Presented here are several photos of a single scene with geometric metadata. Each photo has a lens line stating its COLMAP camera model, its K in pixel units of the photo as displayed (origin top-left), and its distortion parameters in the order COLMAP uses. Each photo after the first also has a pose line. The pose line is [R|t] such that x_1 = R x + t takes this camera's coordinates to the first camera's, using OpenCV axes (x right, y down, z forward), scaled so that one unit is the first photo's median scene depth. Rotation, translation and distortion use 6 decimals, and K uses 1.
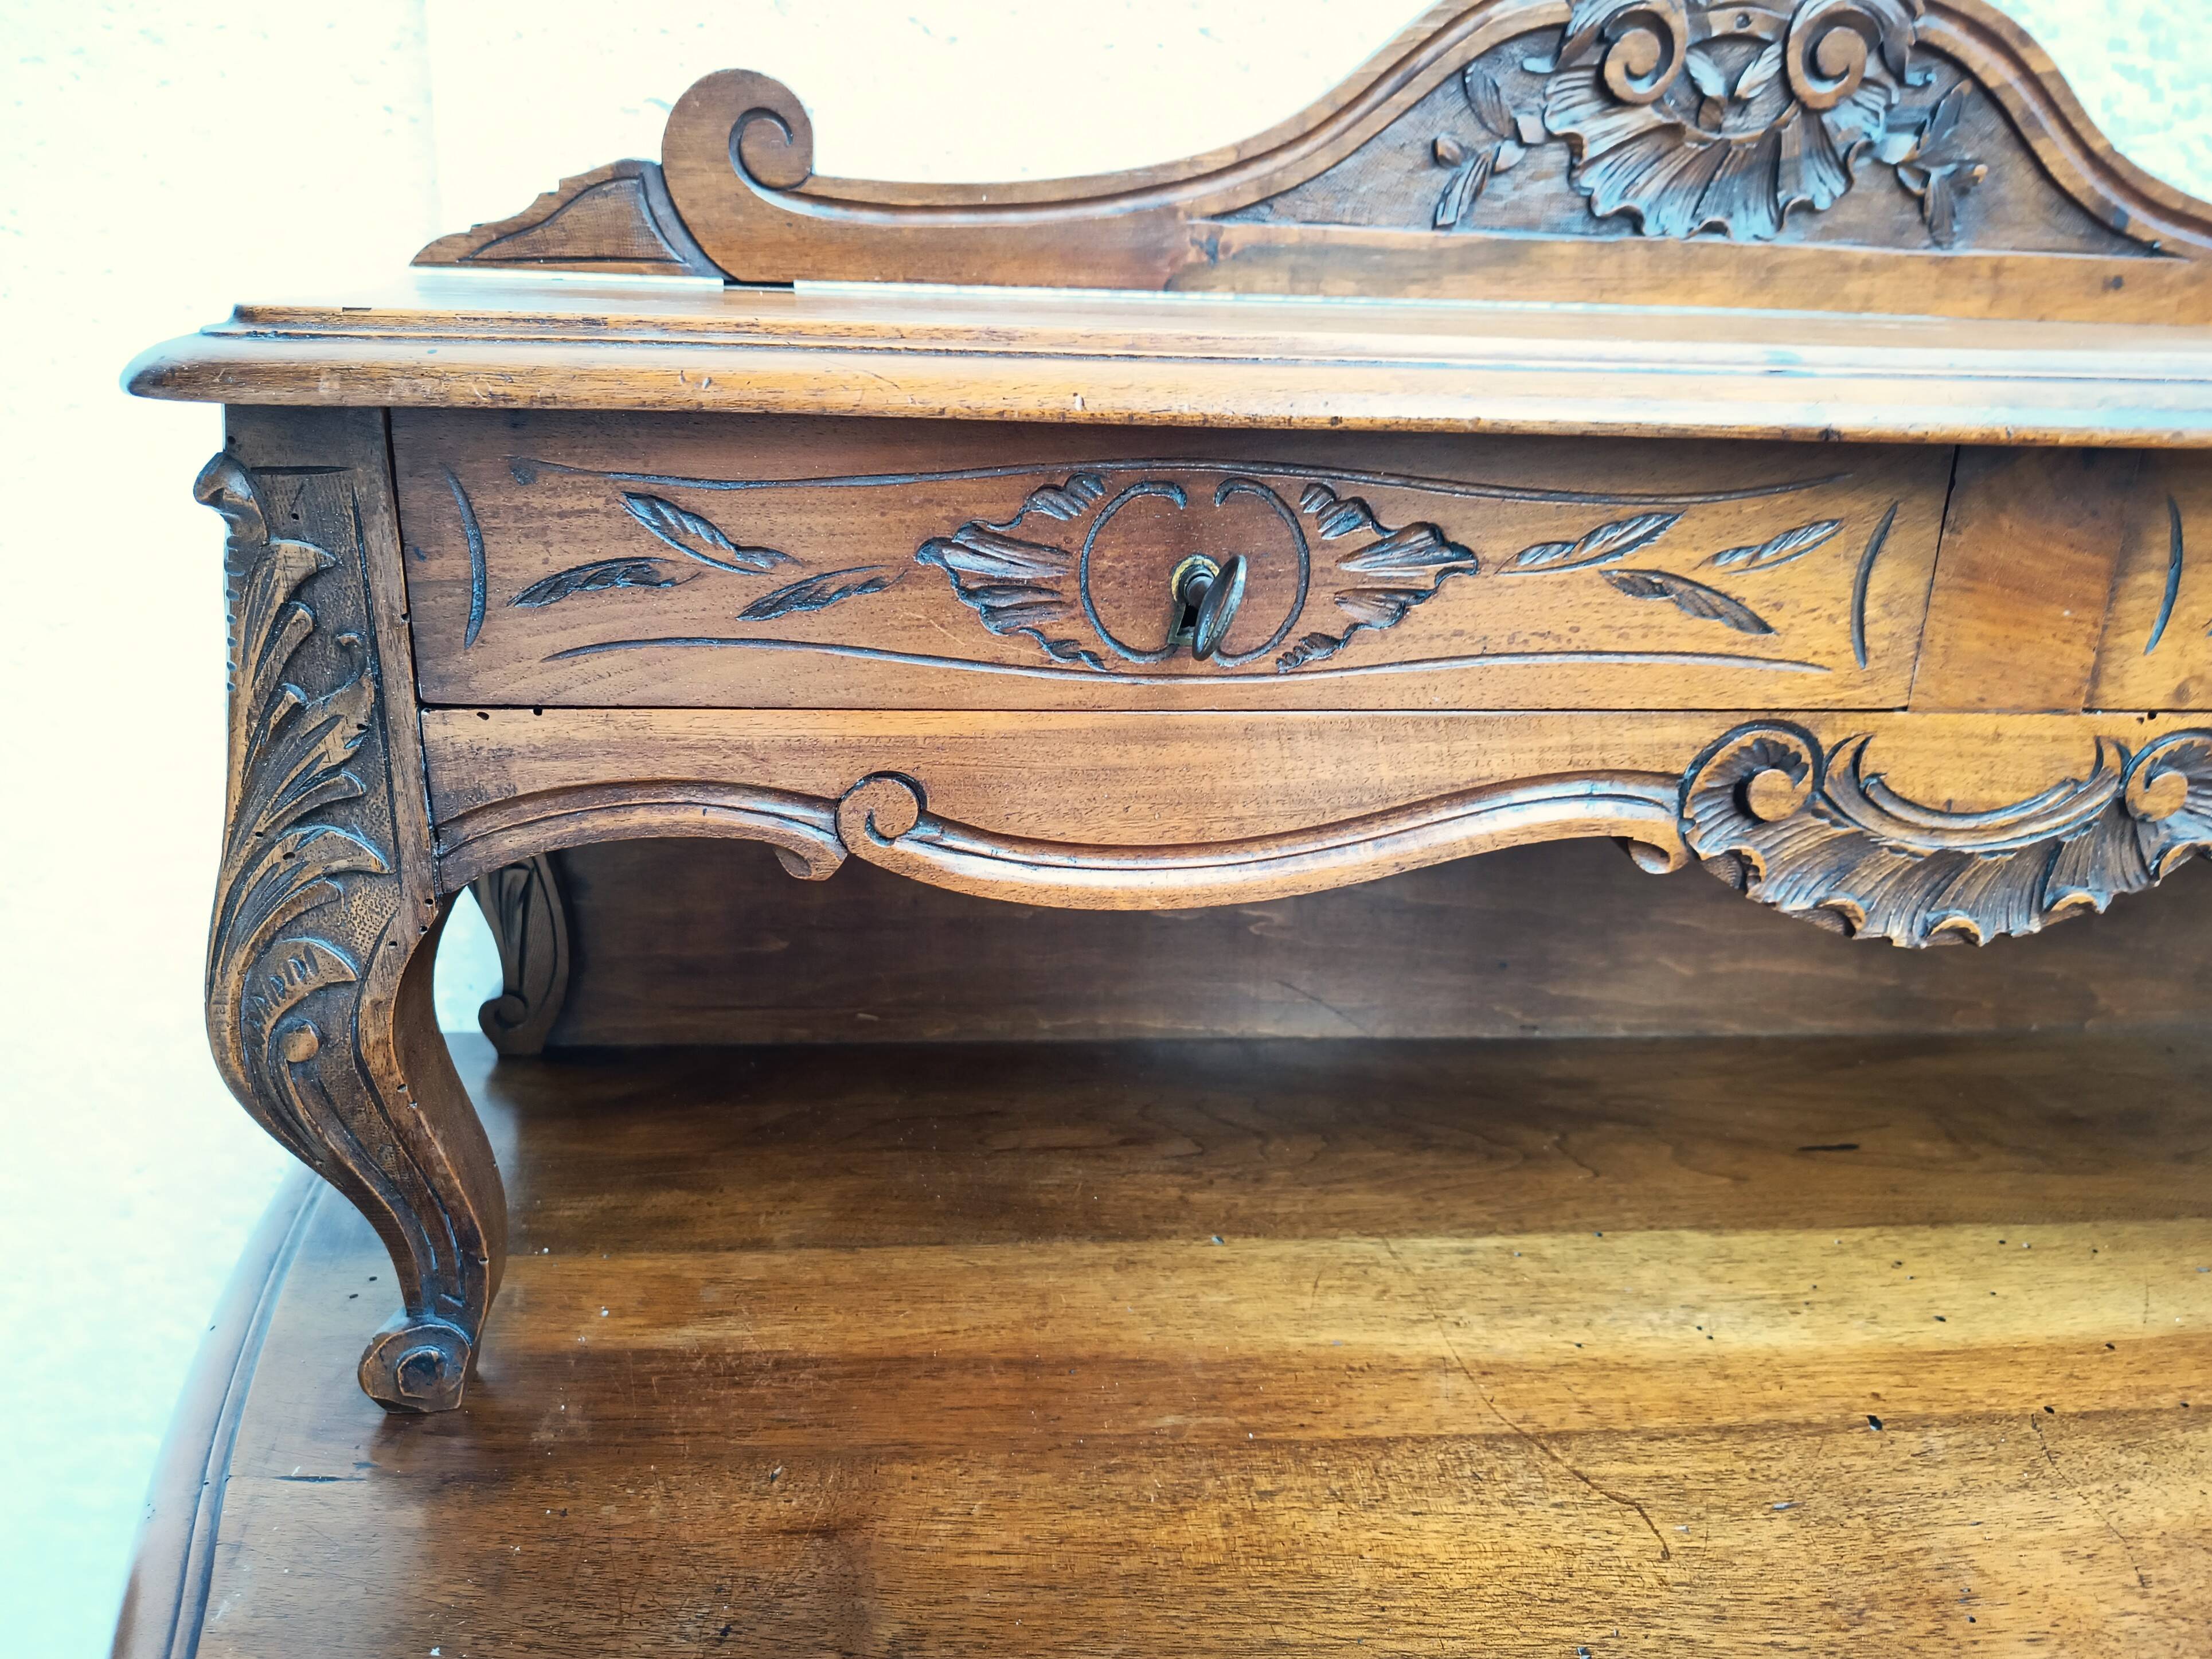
lens RADIAL K [[1640.2, 0, 1097.4], [0, 1640.2, 812.8], [0, 0, 1]] dist [0.002834, -0.004566]
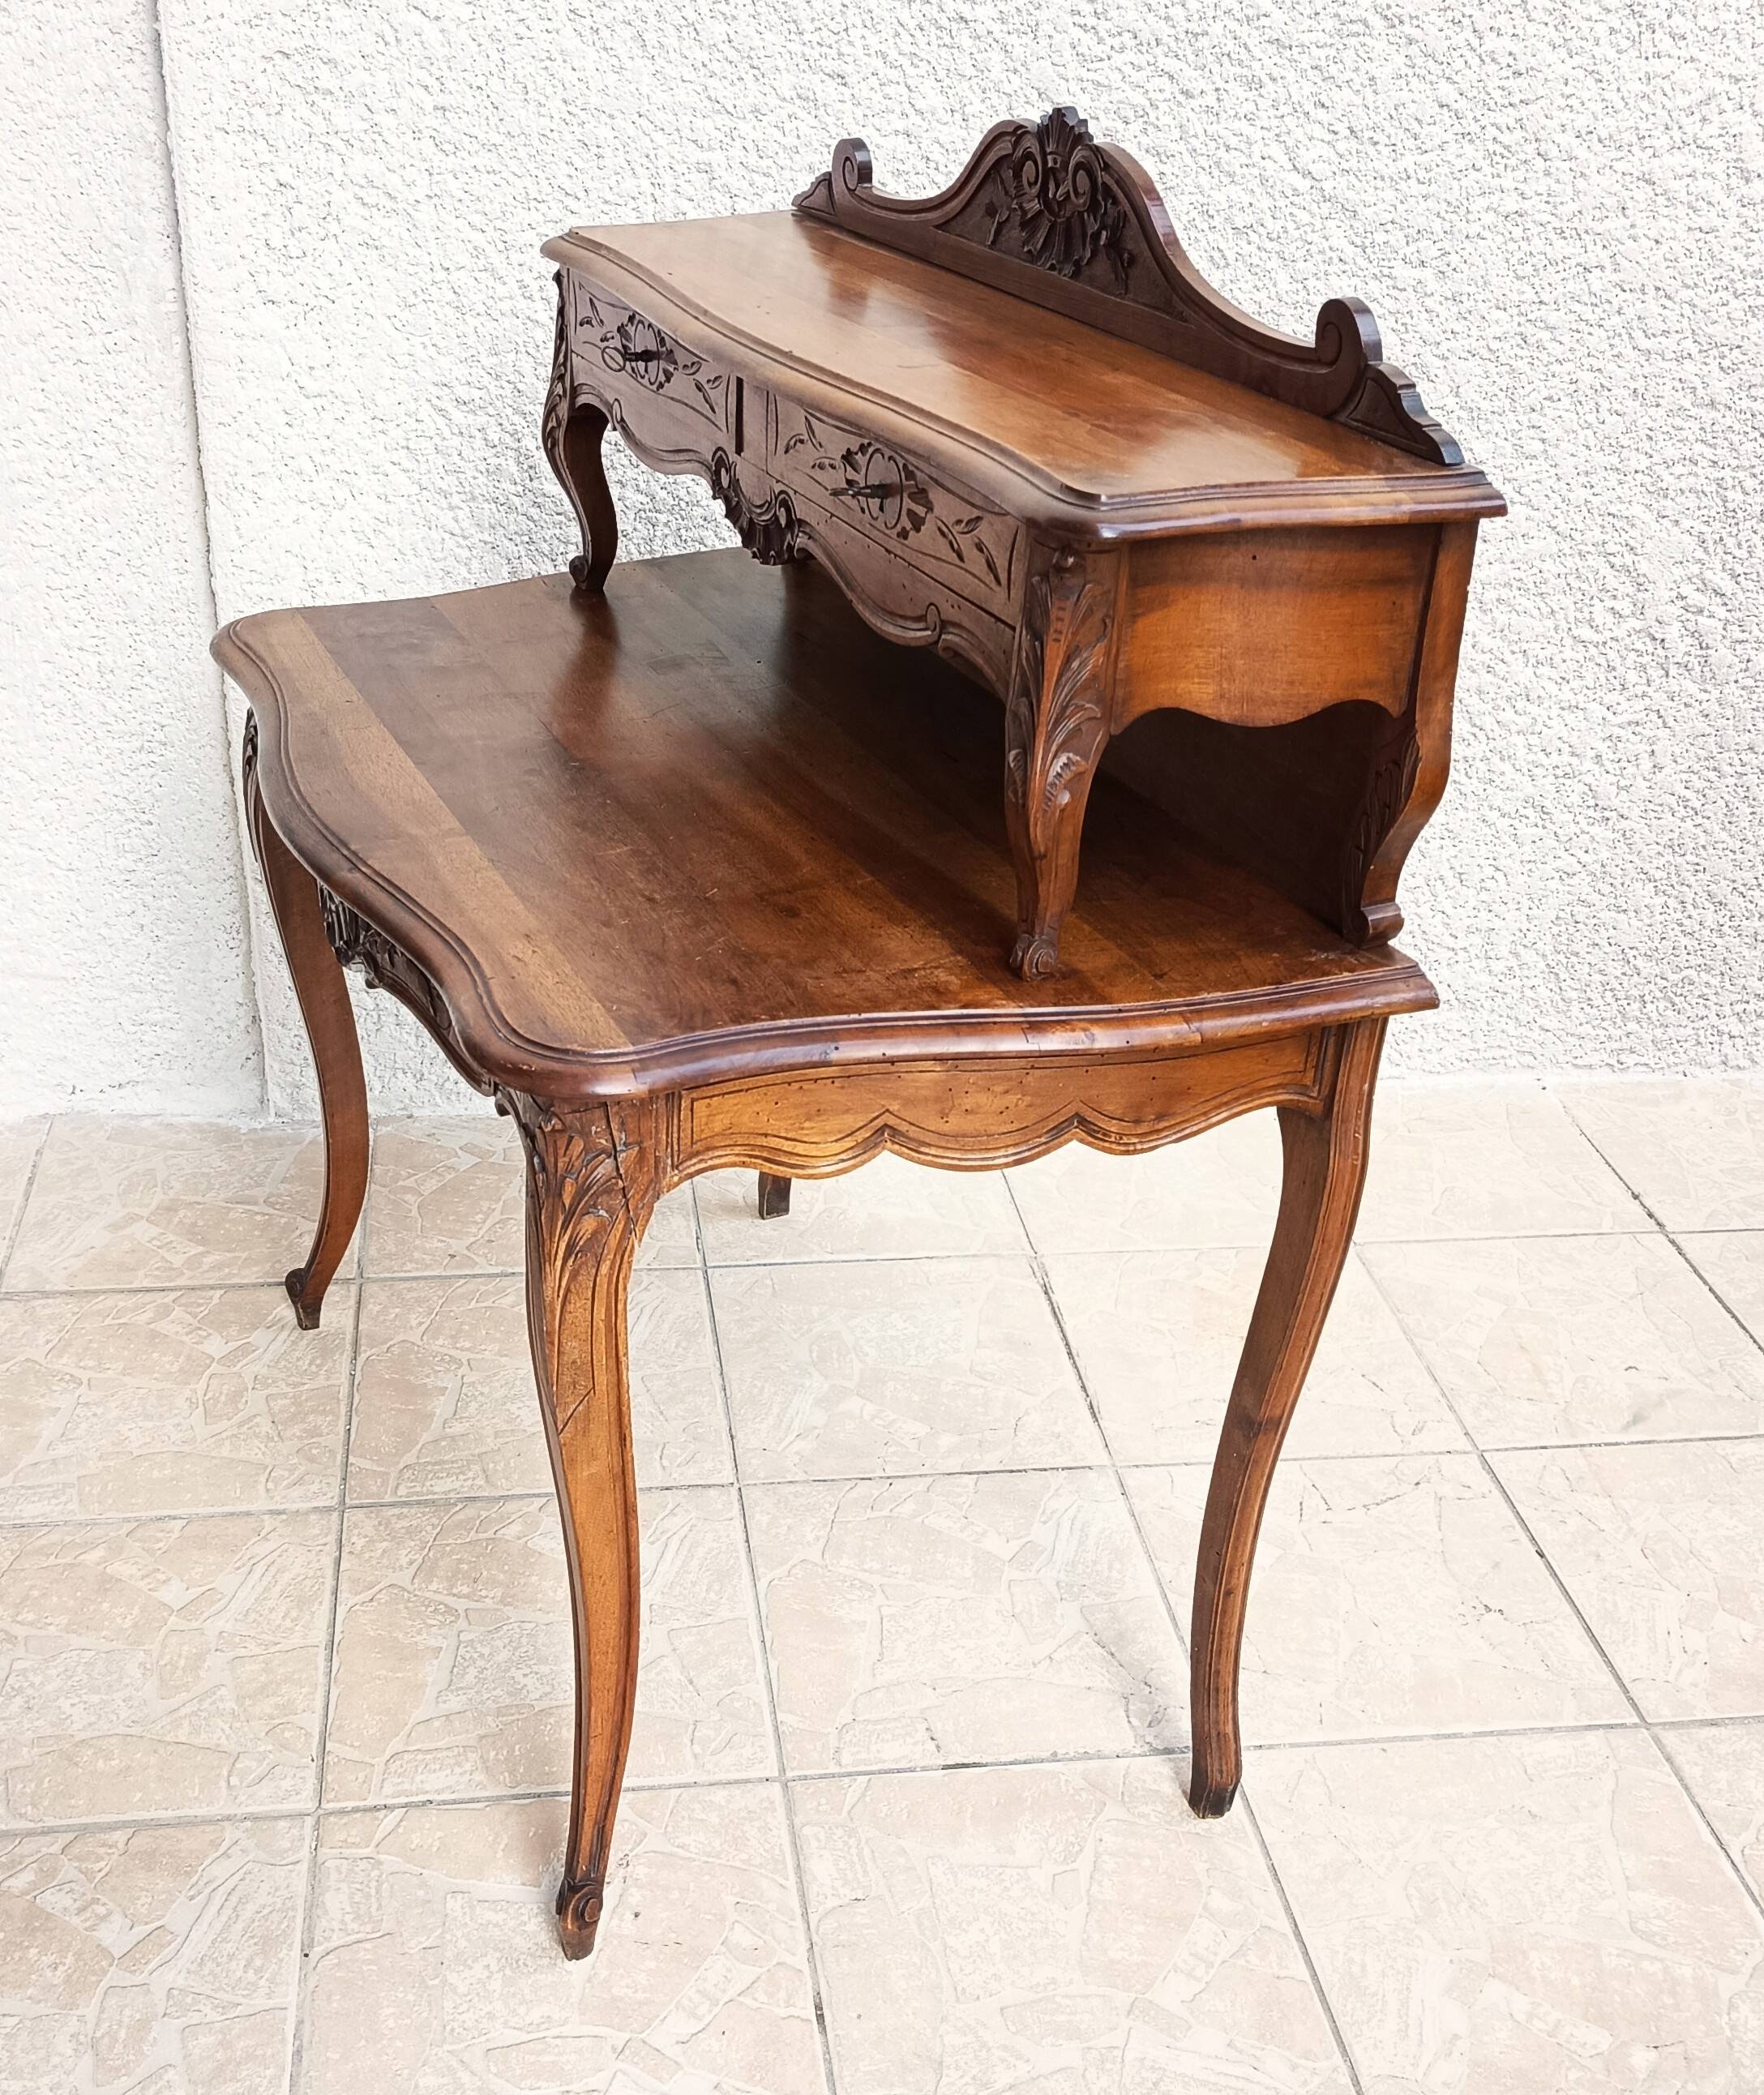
lens RADIAL K [[2273.2, 0, 824.7], [0, 2273.2, 1153.3], [0, 0, 1]] dist [0.070499, -0.117483]
pose [[0.998461, -0.017127, 0.052755, 0.346563], [0.004529, 0.973133, 0.230200, 0.345772], [-0.055281, -0.229606, 0.971712, -3.376344]]
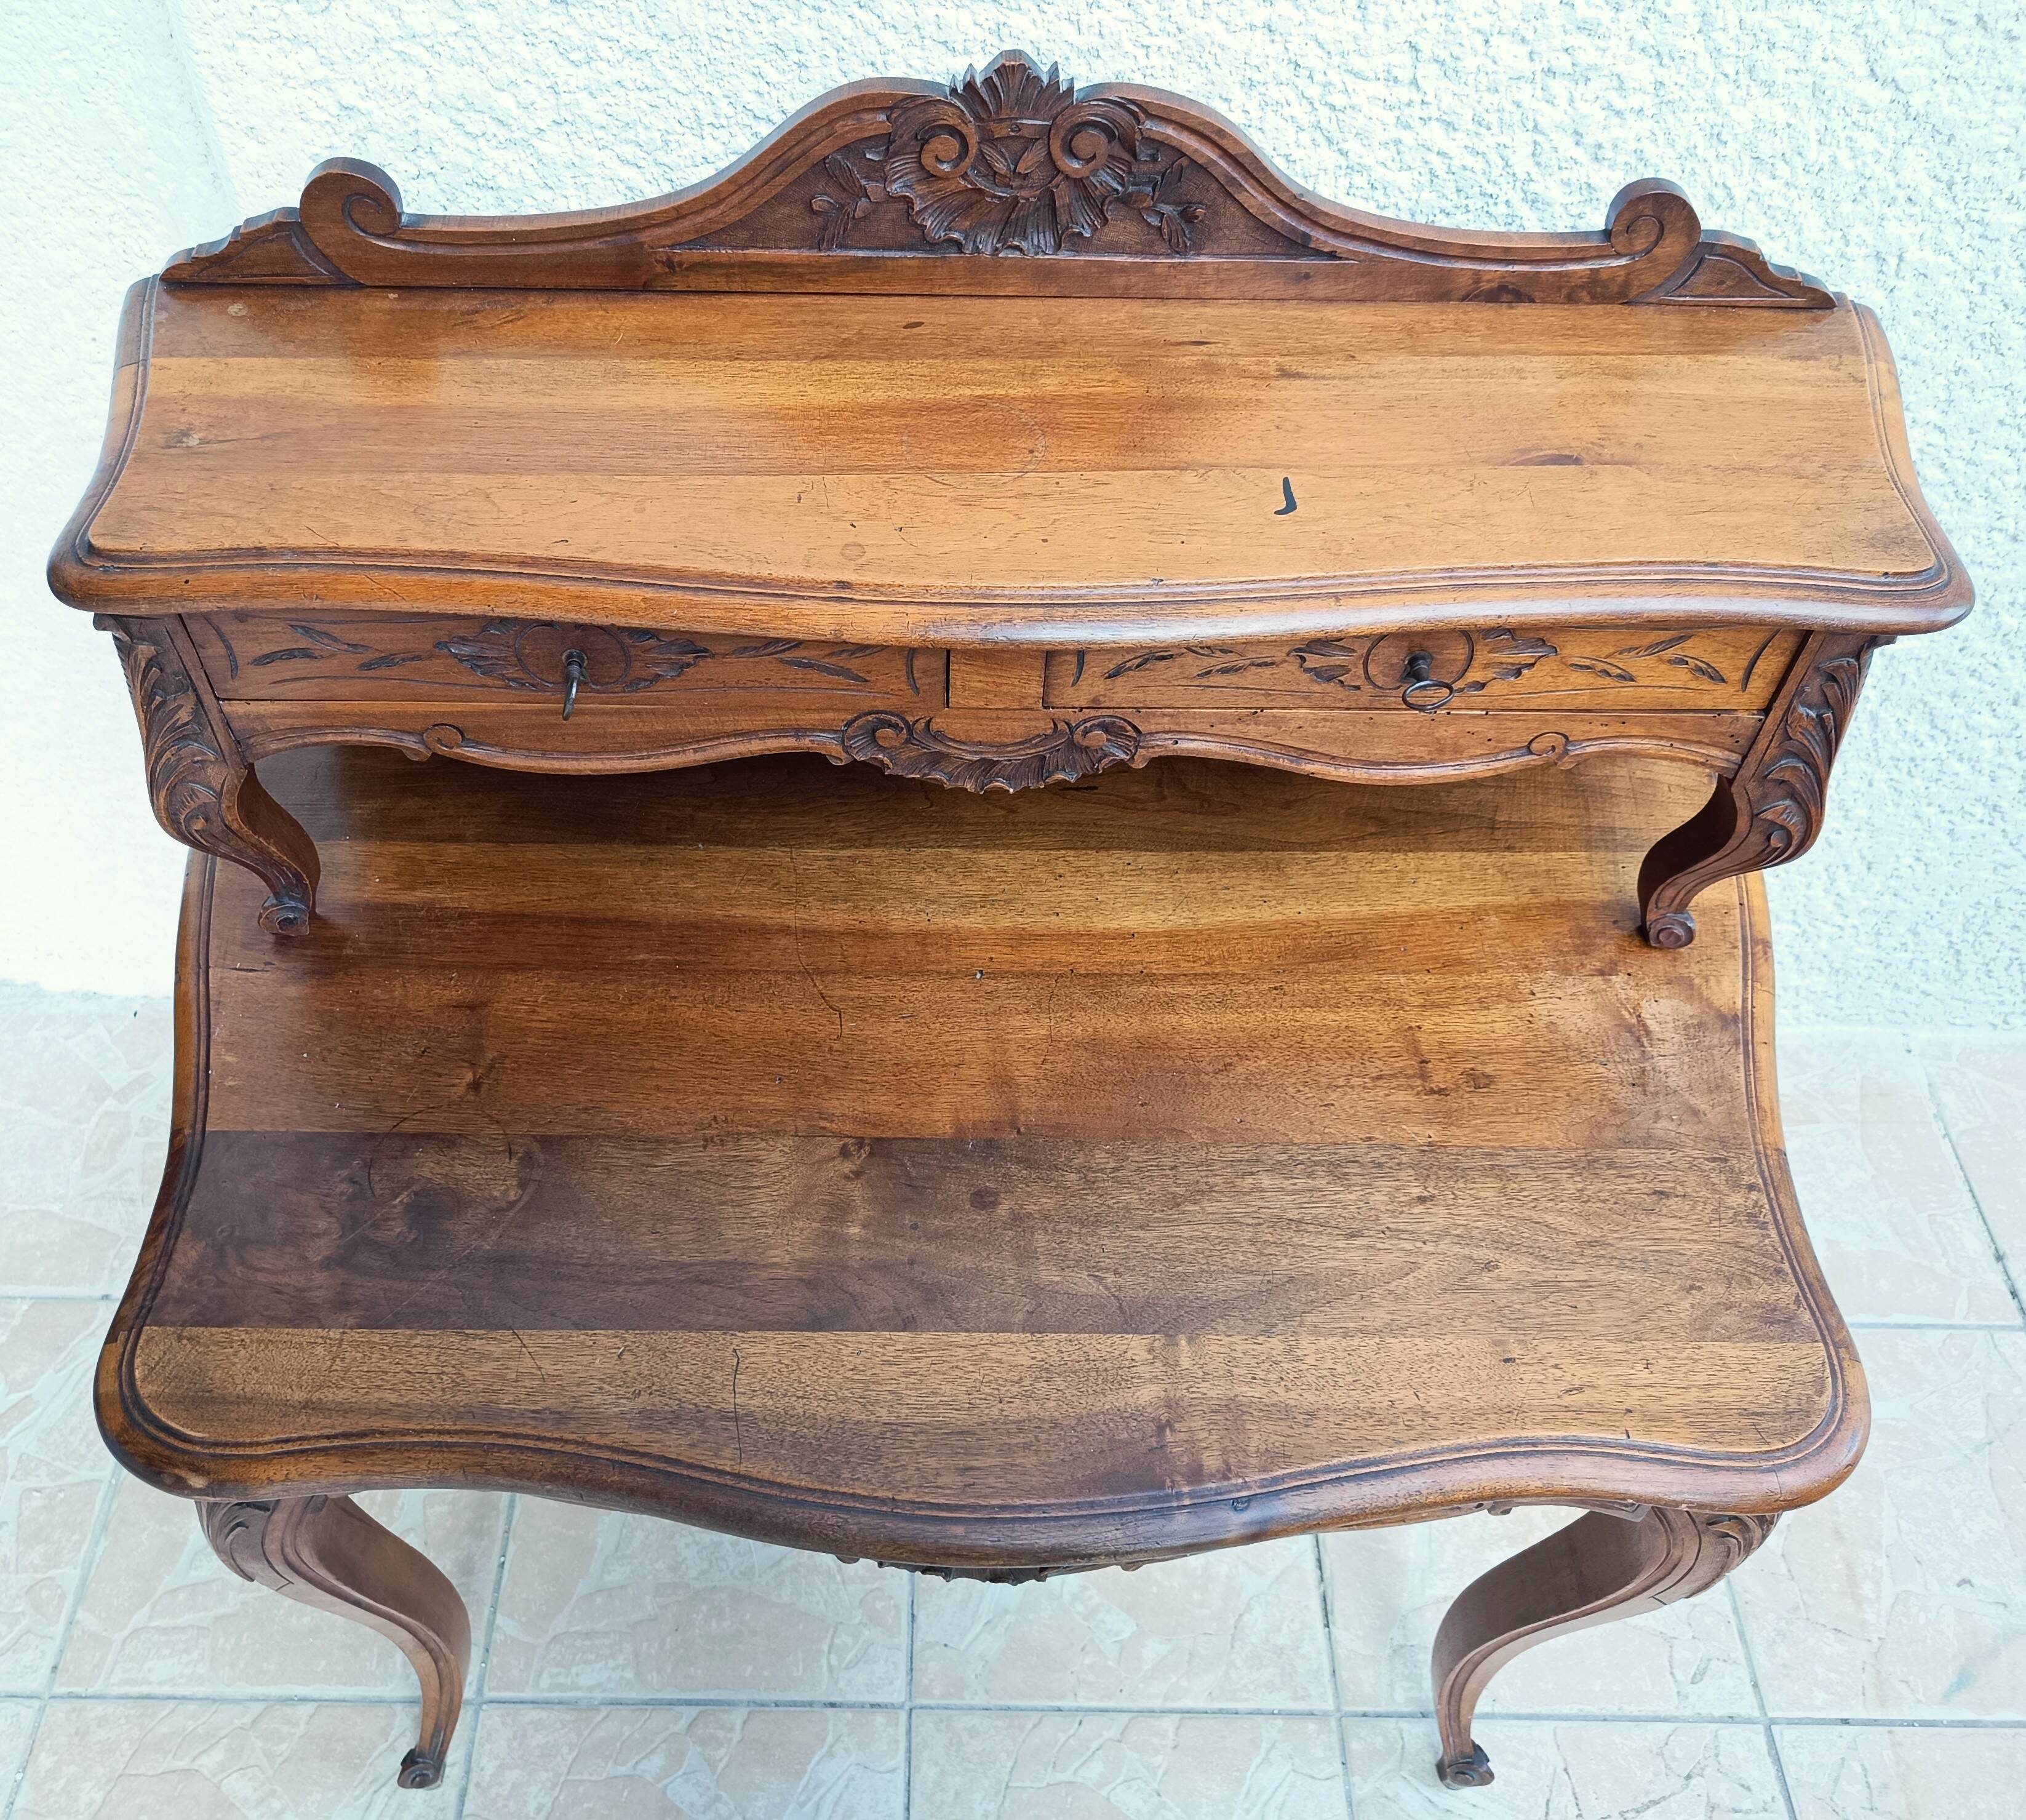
lens RADIAL K [[1733.0, 0, 947.0], [0, 1733.0, 898.0], [0, 0, 1]] dist [0.022264, -0.030192]
pose [[0.996076, 0.058148, -0.066723, 0.605540], [-0.013270, 0.843491, 0.536979, -0.931900], [0.087505, -0.533986, 0.840953, -0.829650]]
